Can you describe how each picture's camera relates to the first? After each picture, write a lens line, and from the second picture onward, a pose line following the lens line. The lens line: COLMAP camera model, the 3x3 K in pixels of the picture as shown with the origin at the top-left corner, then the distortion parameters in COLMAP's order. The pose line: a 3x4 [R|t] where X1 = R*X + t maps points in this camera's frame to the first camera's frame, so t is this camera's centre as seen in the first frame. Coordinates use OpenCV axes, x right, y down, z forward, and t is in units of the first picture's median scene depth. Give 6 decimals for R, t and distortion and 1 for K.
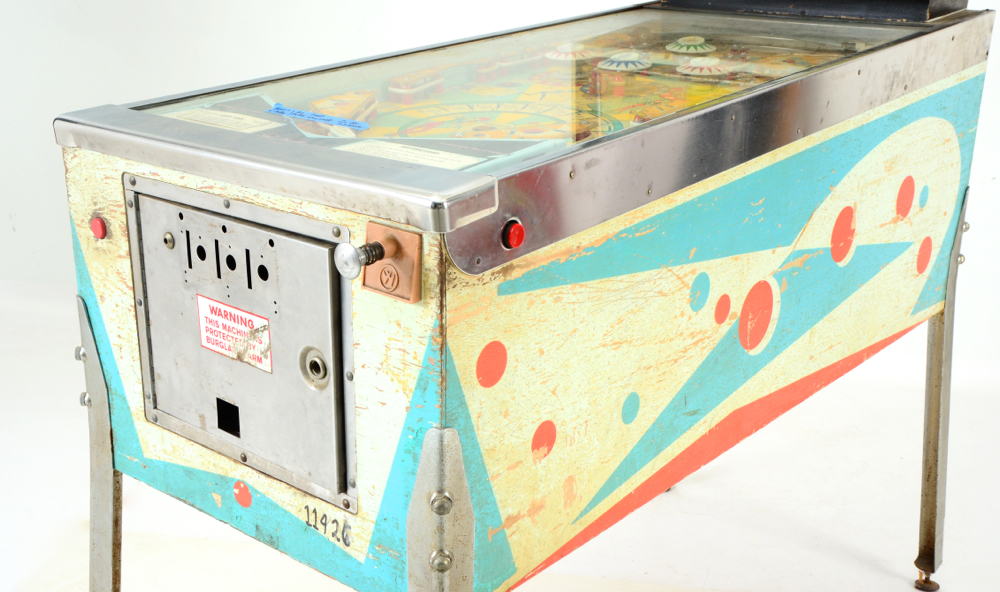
lens RADIAL K [[1168.6, 0, 516.1], [0, 1168.6, 315.1], [0, 0, 1]] dist [0.001243, 0.000000]
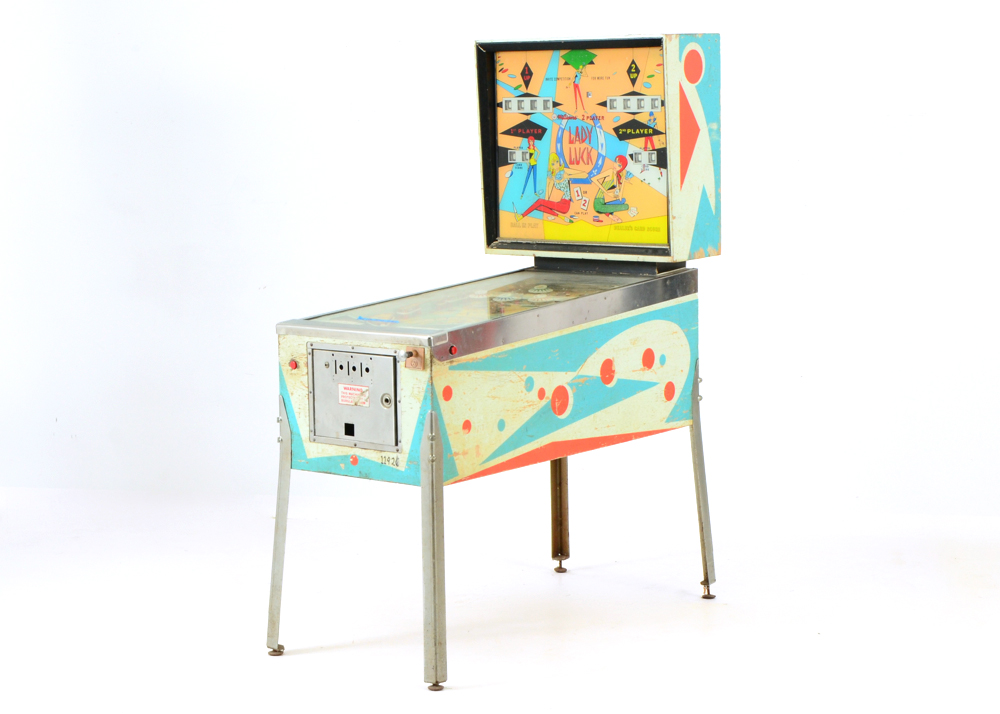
lens RADIAL K [[2123.2, 0, 501.6], [0, 2123.2, 357.1], [0, 0, 1]] dist [-0.094822, 0.000000]
pose [[0.999420, -0.031864, 0.012022, 0.047555], [0.033630, 0.979046, -0.200841, 0.899266], [-0.005370, 0.201129, 0.979550, -3.737245]]
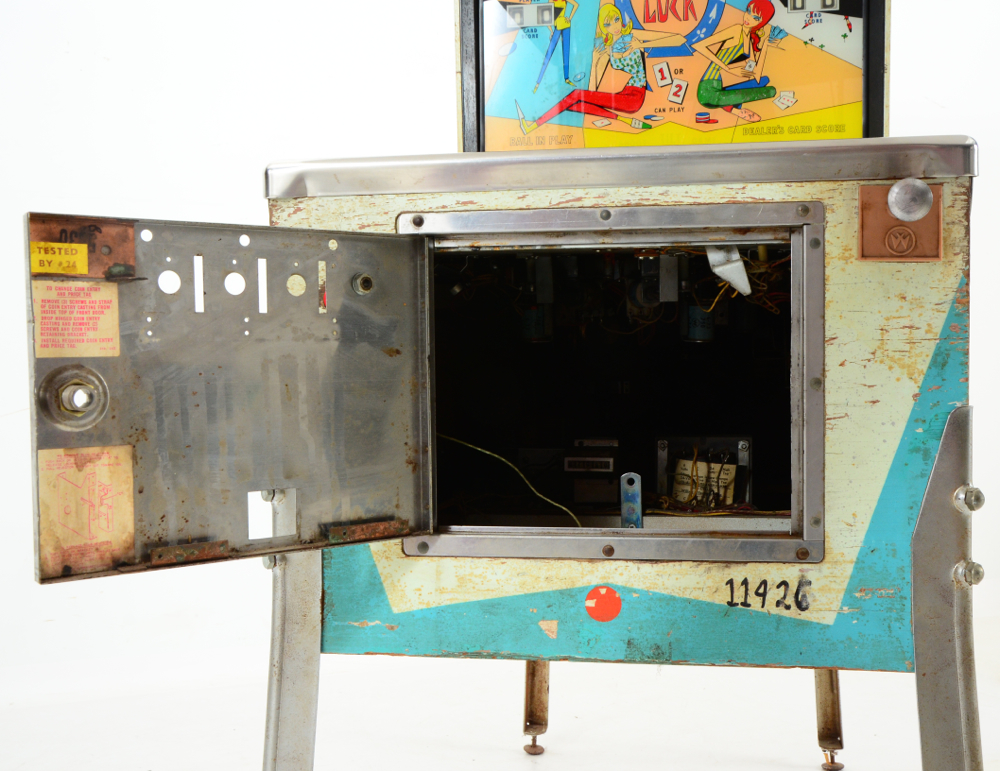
lens RADIAL K [[1128.4, 0, 550.3], [0, 1128.4, 402.7], [0, 0, 1]] dist [-0.039009, 0.000000]
pose [[0.862241, -0.043985, 0.504584, -0.635408], [0.184615, 0.954981, -0.232227, 0.193469], [-0.471654, 0.293389, 0.831544, 0.361000]]
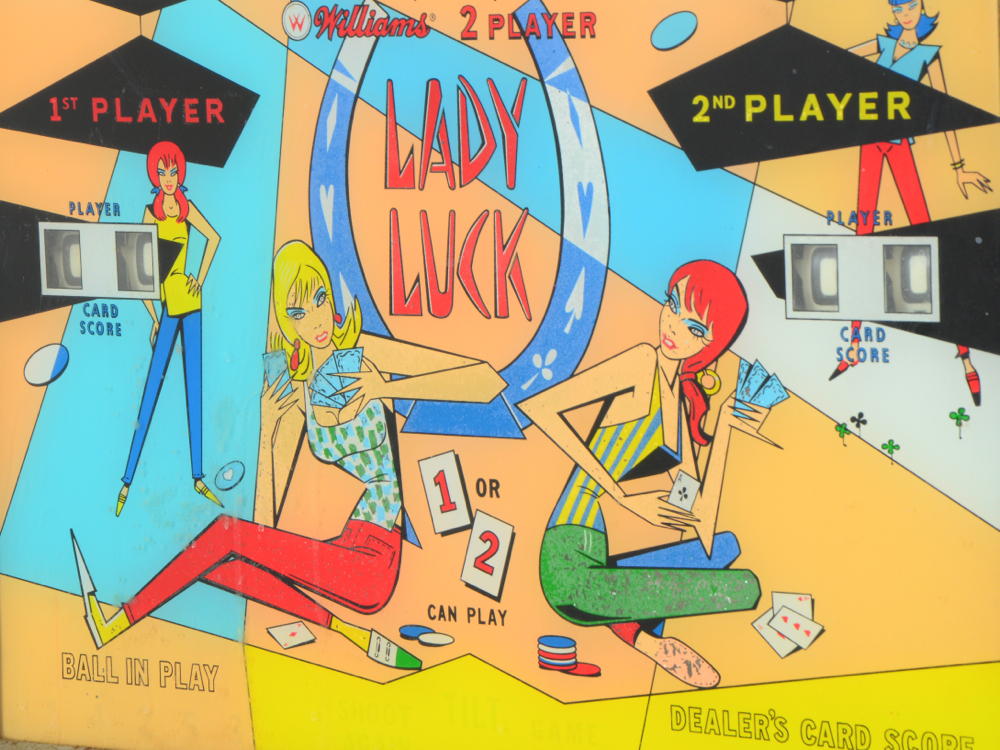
lens RADIAL K [[4603.7, 0, 498.0], [0, 4603.7, 373.8], [0, 0, 1]] dist [1.326924, 0.000000]
pose [[0.998867, -0.045506, 0.013896, 0.317382], [0.047504, 0.970346, -0.237007, -0.181157], [-0.002699, 0.237398, 0.971409, -0.397316]]
